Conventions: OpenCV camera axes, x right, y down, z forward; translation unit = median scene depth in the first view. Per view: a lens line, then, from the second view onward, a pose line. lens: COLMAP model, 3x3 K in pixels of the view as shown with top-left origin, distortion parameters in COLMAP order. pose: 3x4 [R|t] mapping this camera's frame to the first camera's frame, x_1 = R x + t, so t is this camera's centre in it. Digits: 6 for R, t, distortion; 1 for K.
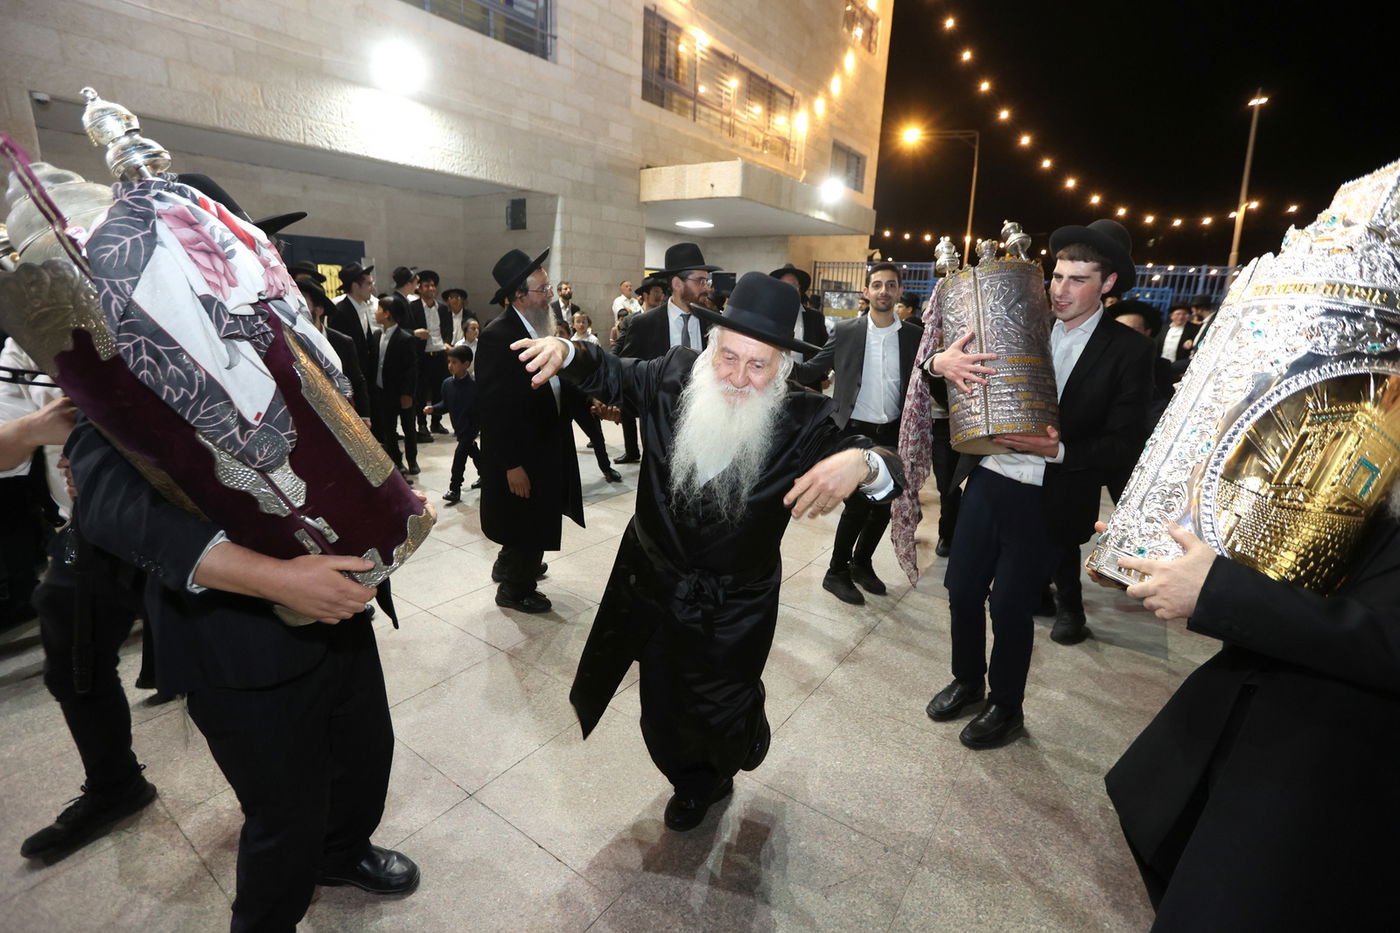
lens RADIAL K [[660.8, 0, 697.4], [0, 660.8, 466.0], [0, 0, 1]] dist [-0.002853, 0.002847]
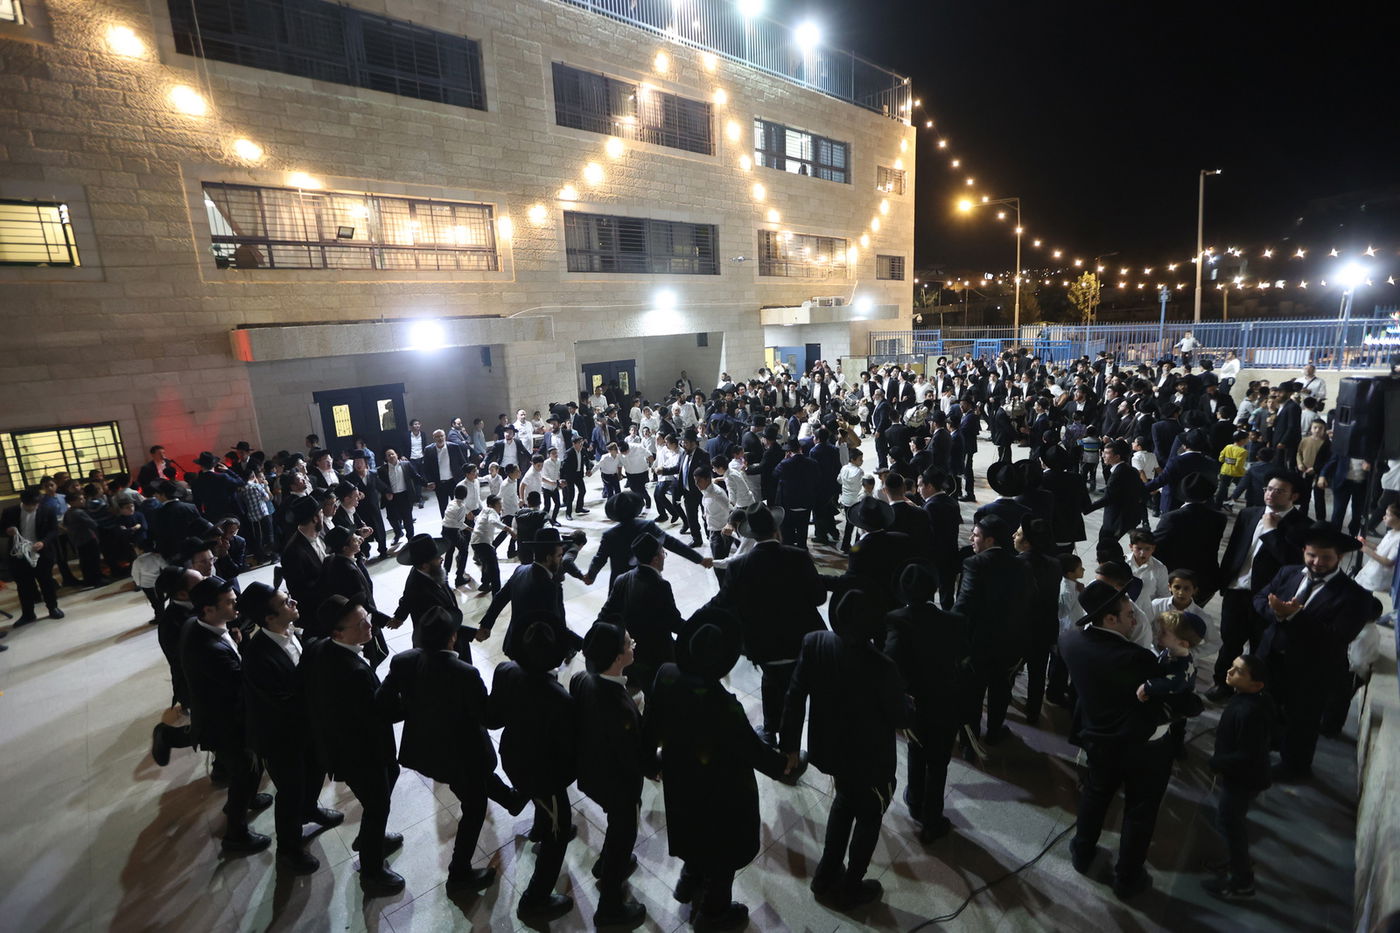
lens RADIAL K [[660.8, 0, 700.0], [0, 660.8, 463.5], [0, 0, 1]] dist [-0.002853, 0.002847]
pose [[0.981882, -0.059599, -0.179876, 0.052407], [0.050729, 0.997278, -0.053516, 0.088206], [0.182576, 0.043422, 0.982233, -0.774481]]
